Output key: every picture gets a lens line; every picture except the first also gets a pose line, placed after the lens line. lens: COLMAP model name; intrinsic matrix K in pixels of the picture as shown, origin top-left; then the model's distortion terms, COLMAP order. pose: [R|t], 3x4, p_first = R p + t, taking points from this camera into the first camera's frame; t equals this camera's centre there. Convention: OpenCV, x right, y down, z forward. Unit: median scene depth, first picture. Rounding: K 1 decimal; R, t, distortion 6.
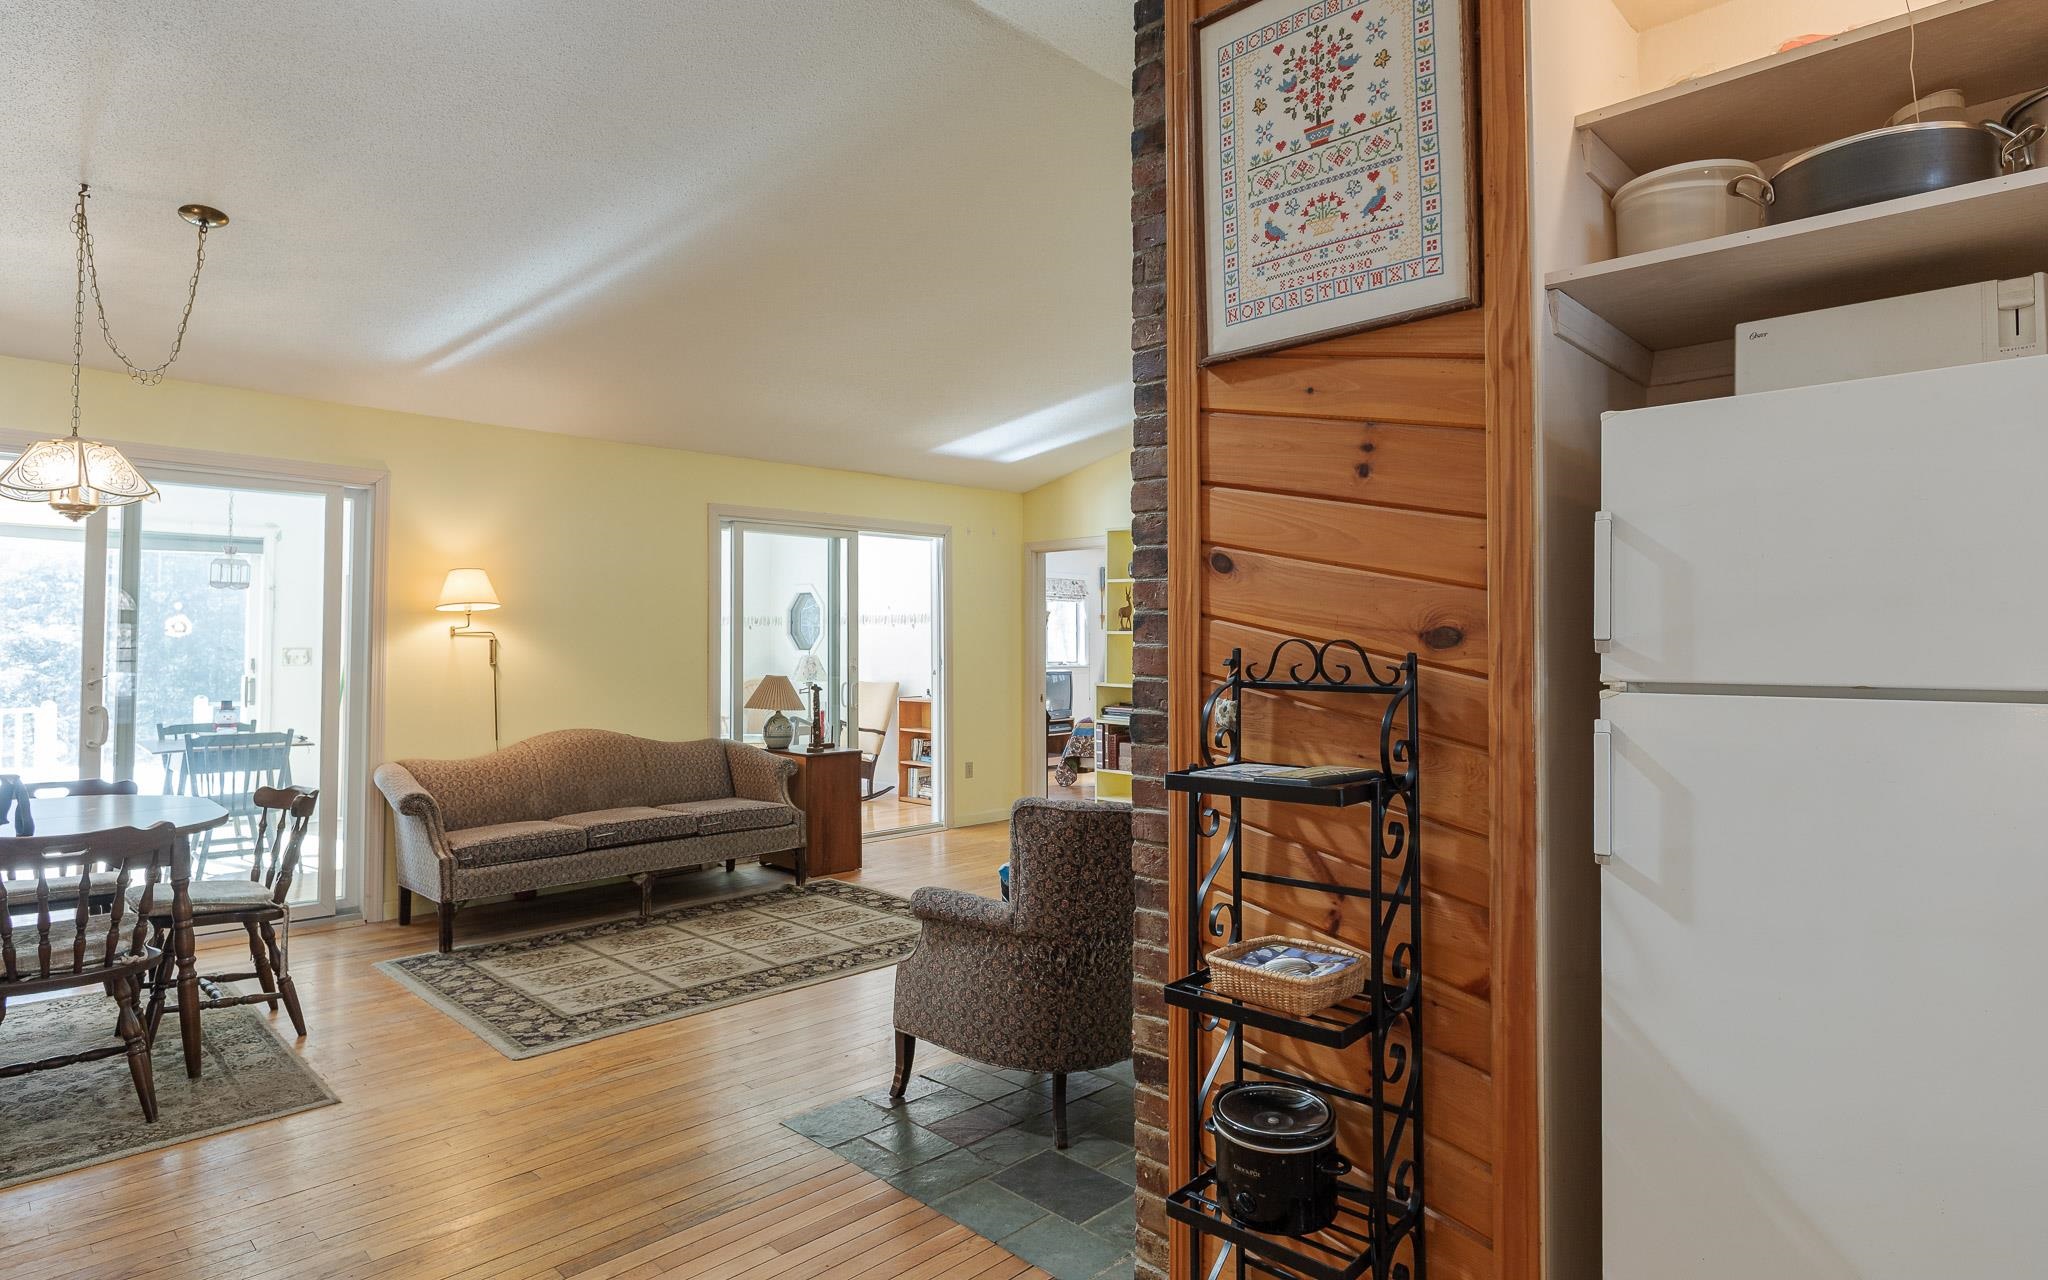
lens RADIAL K [[1133.8, 0, 991.7], [0, 1133.8, 607.5], [0, 0, 1]] dist [-0.000581, -0.000336]
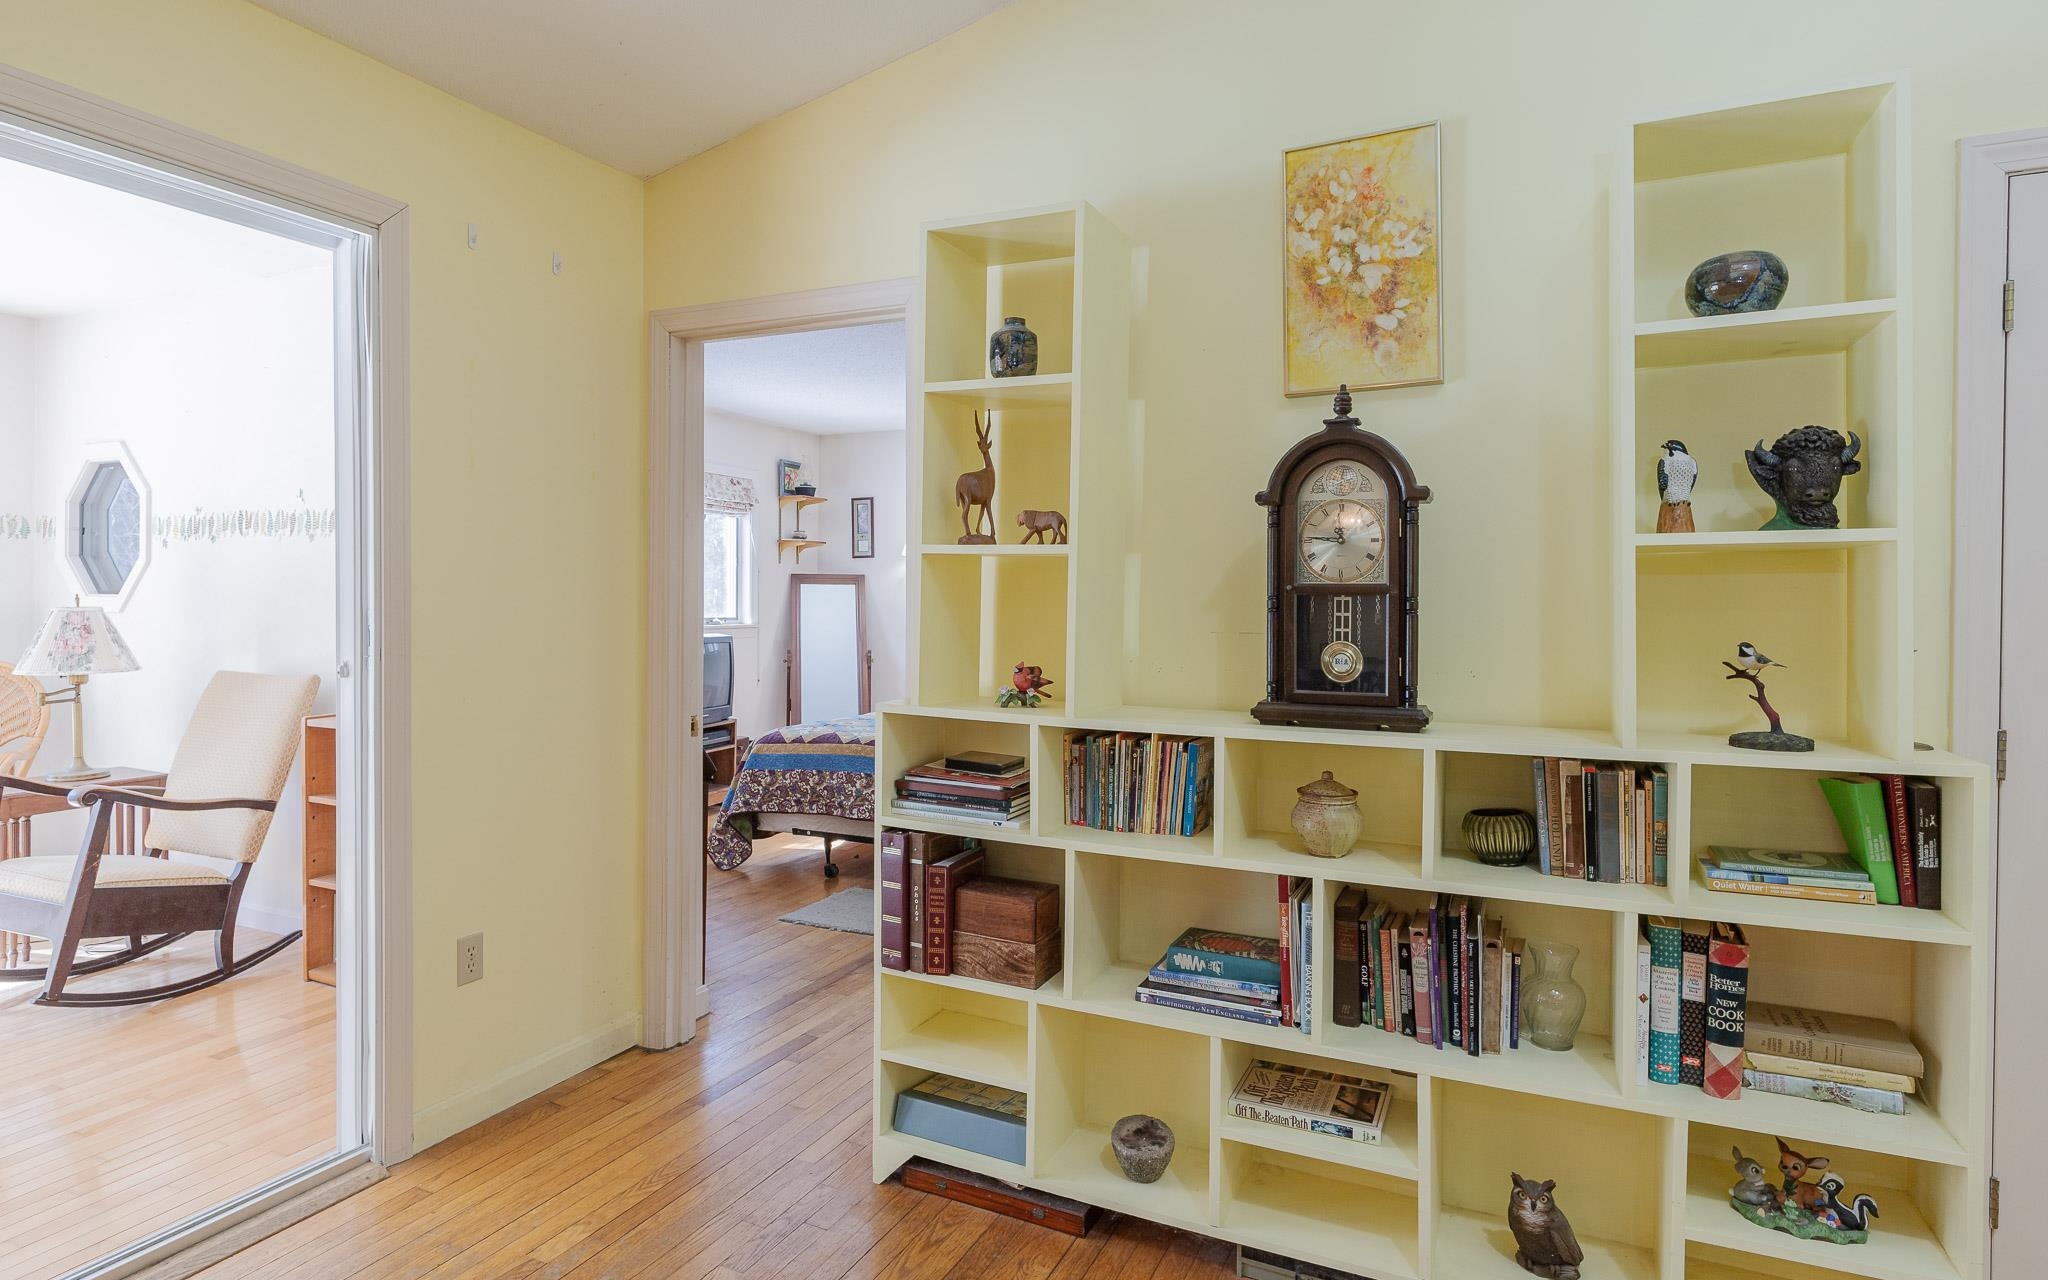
lens RADIAL K [[1103.3, 0, 1019.4], [0, 1103.3, 598.1], [0, 0, 1]] dist [0.000544, -0.001891]
pose [[0.935540, 0.008299, 0.353123, 0.018446], [-0.021753, 0.999180, 0.034150, 0.026772], [-0.352550, -0.039630, 0.934953, 0.752366]]
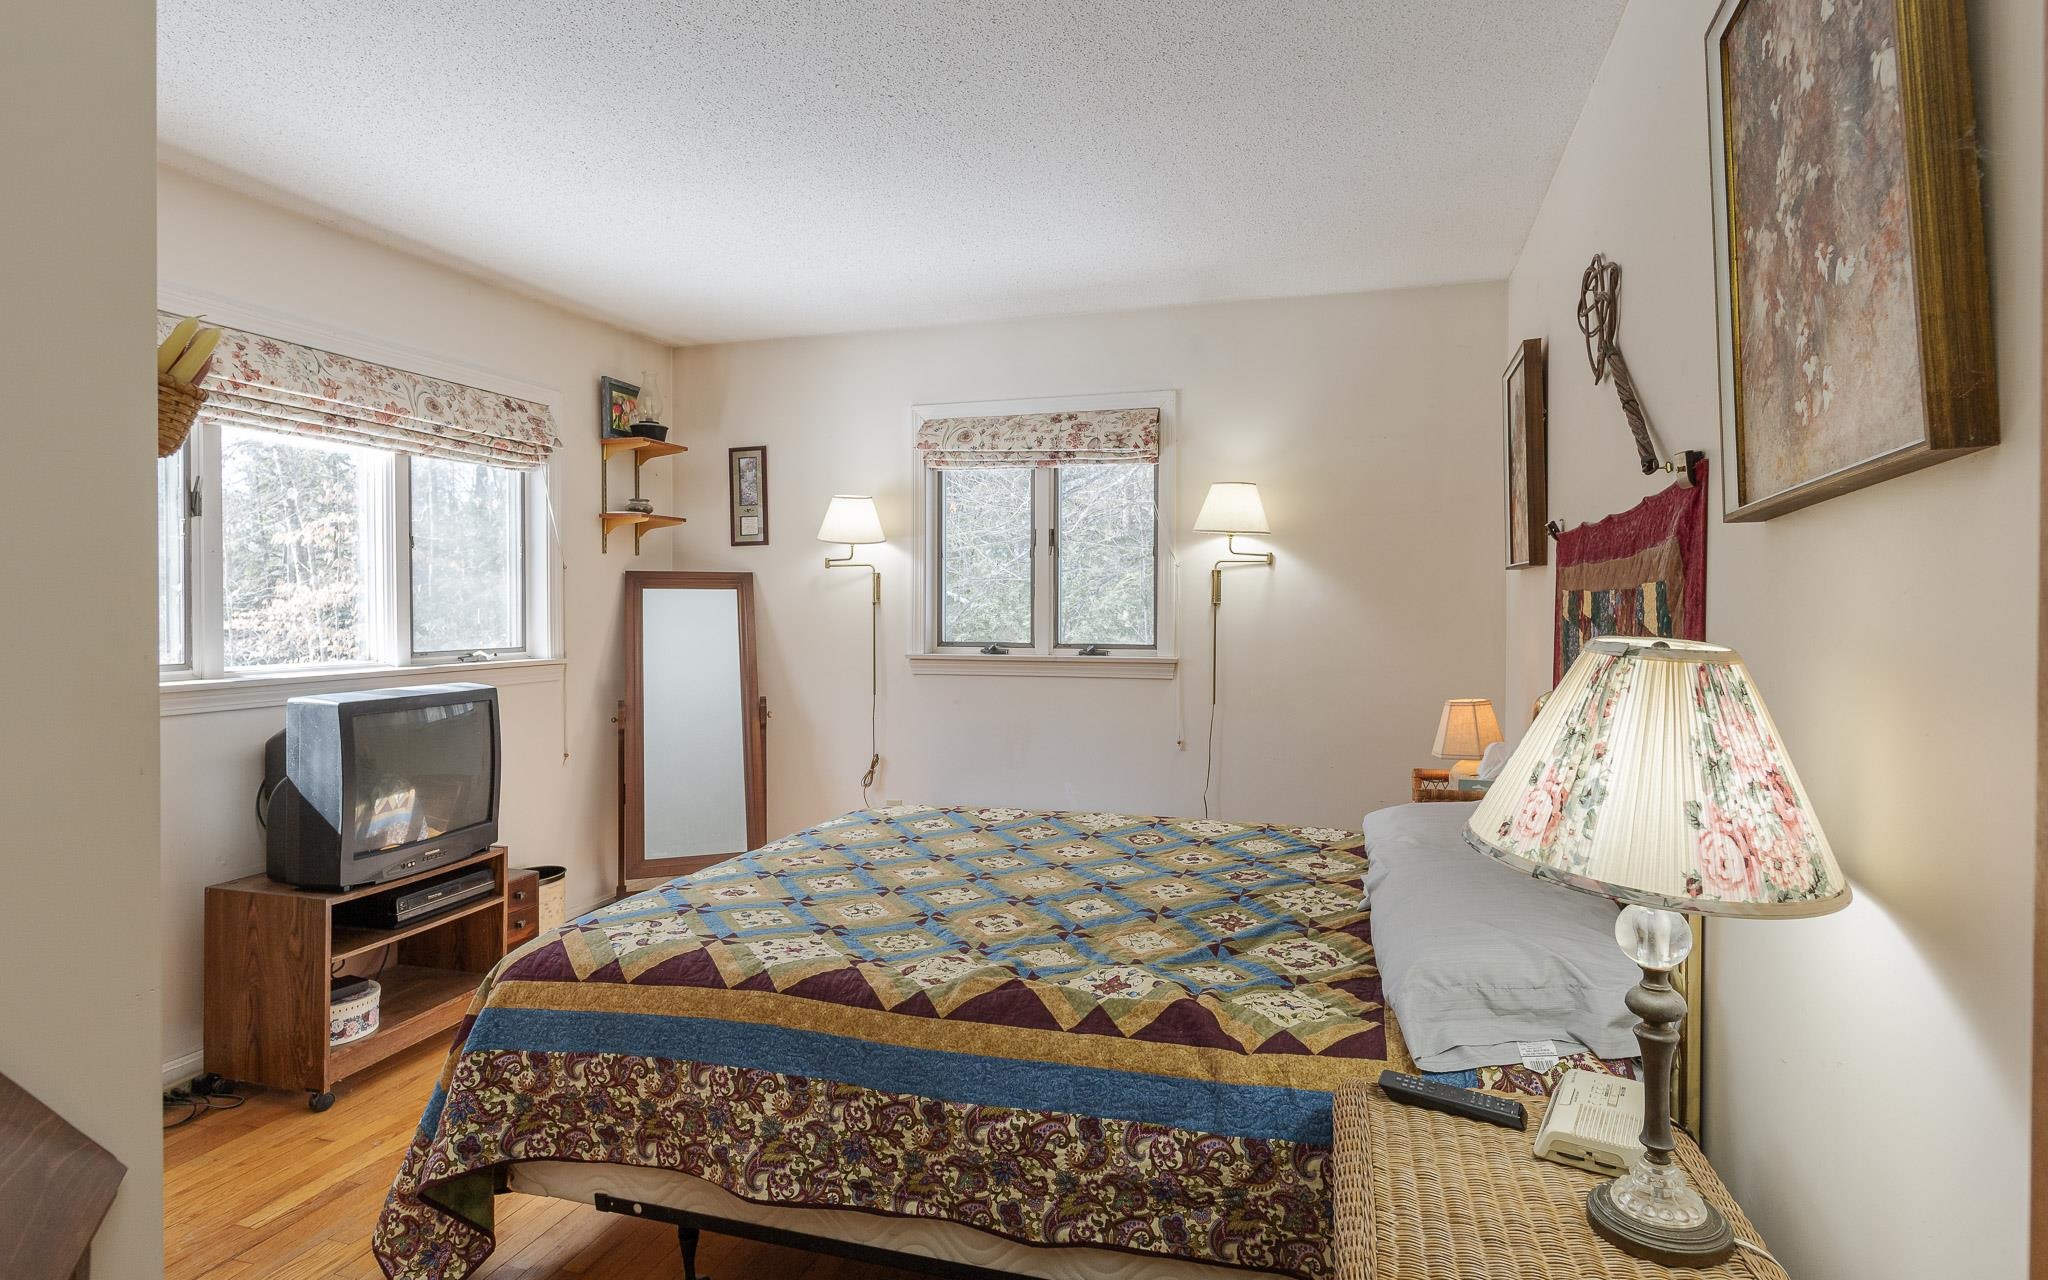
lens RADIAL K [[1037.5, 0, 1046.7], [0, 1037.5, 612.1], [0, 0, 1]] dist [0.002656, 0.000065]
pose [[0.870640, -0.001364, 0.491919, 0.105809], [-0.018491, 0.999199, 0.035497, 0.042247], [-0.491574, -0.040001, 0.869917, 1.190404]]
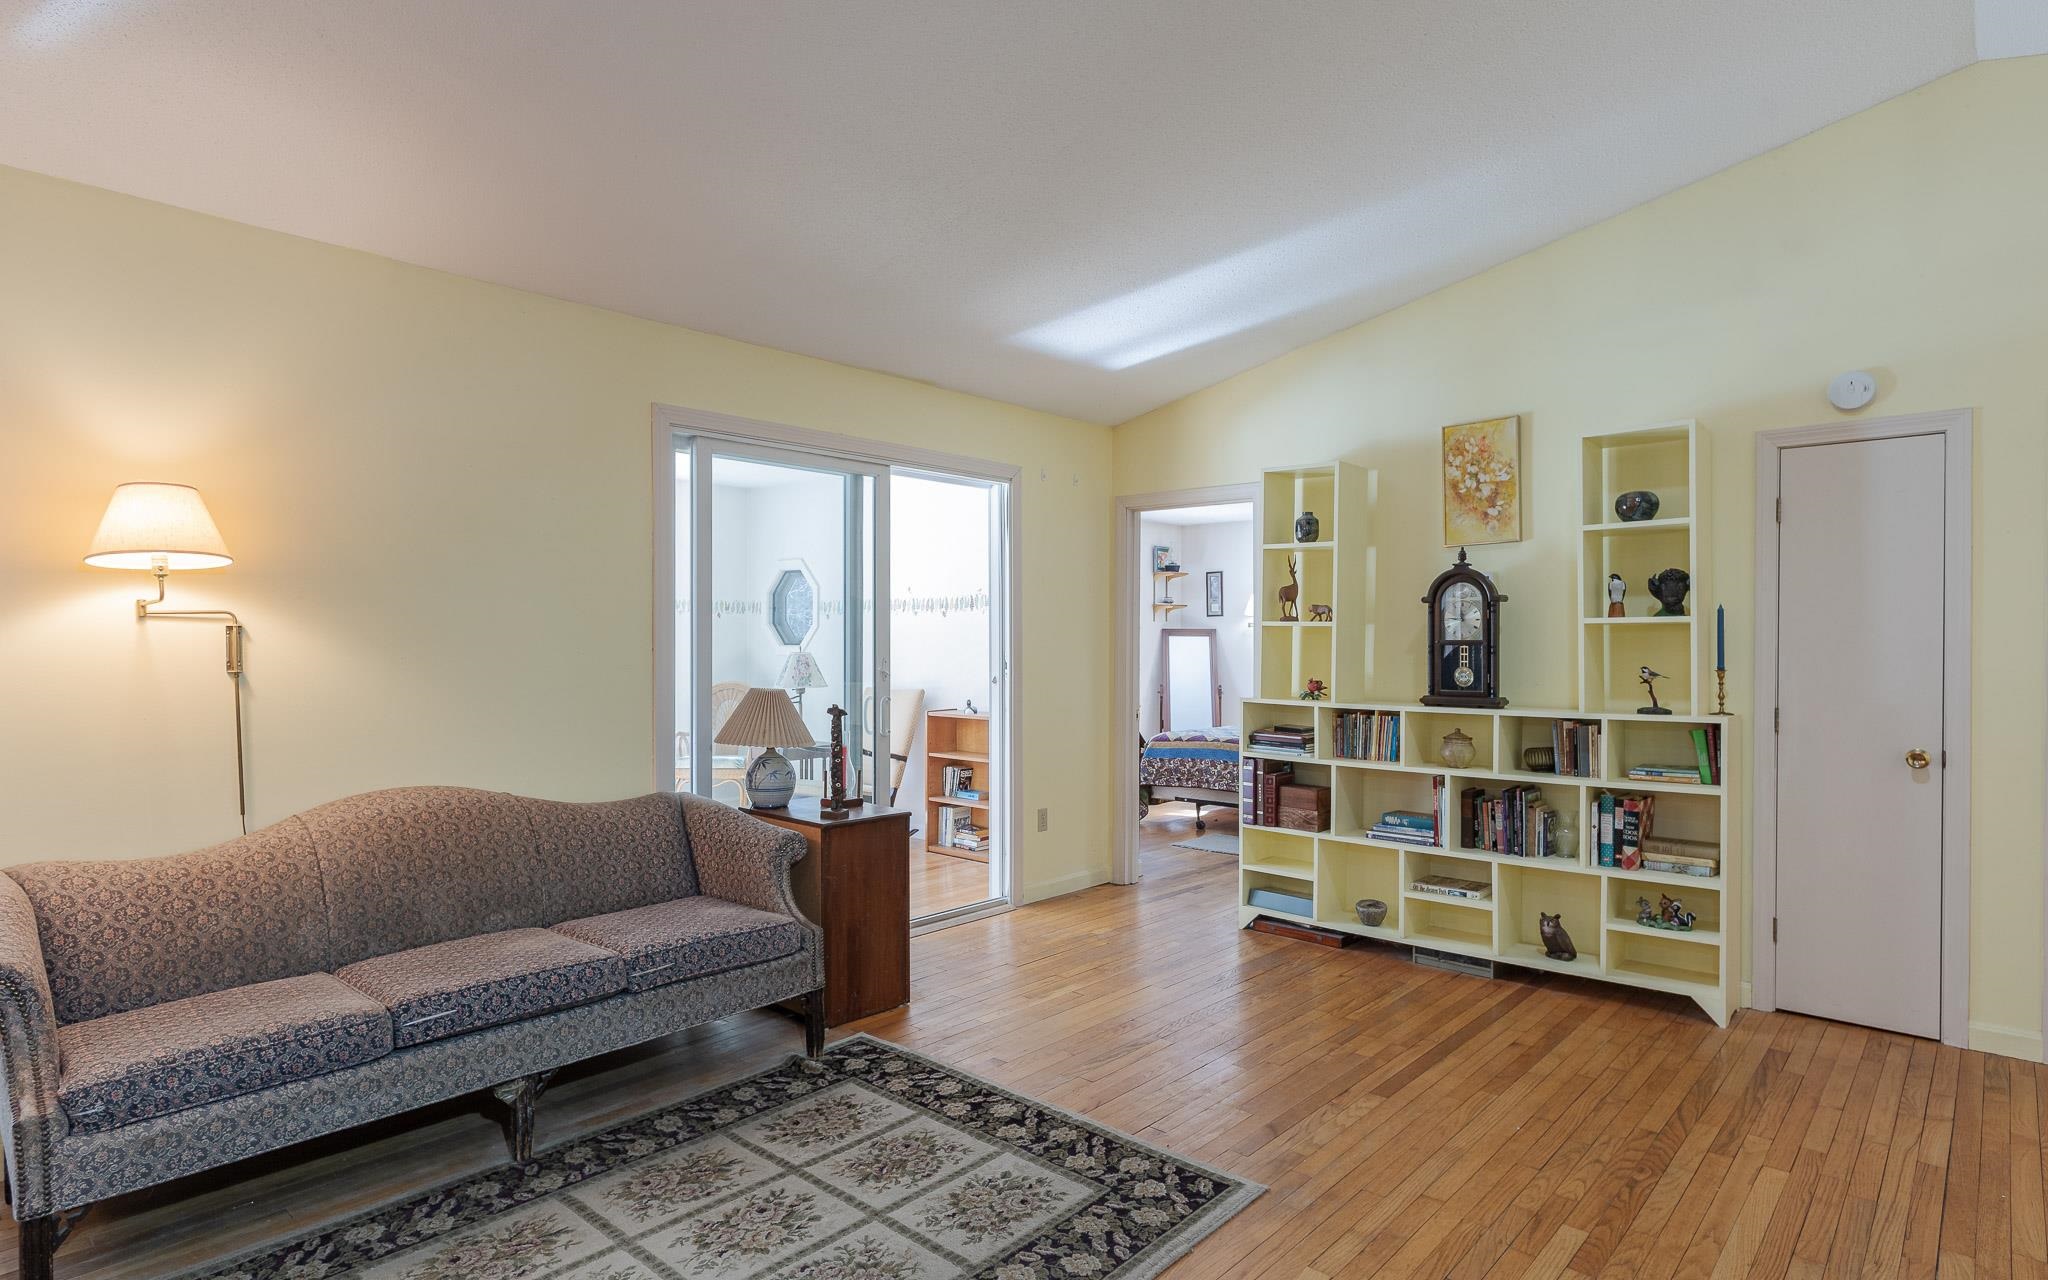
lens RADIAL K [[1097.8, 0, 1032.5], [0, 1097.8, 646.4], [0, 0, 1]] dist [-0.001433, -0.001515]
pose [[0.997446, 0.005636, 0.071204, -0.086886], [-0.008440, 0.999198, 0.039143, 0.012271], [-0.070927, -0.039644, 0.996693, 0.388728]]
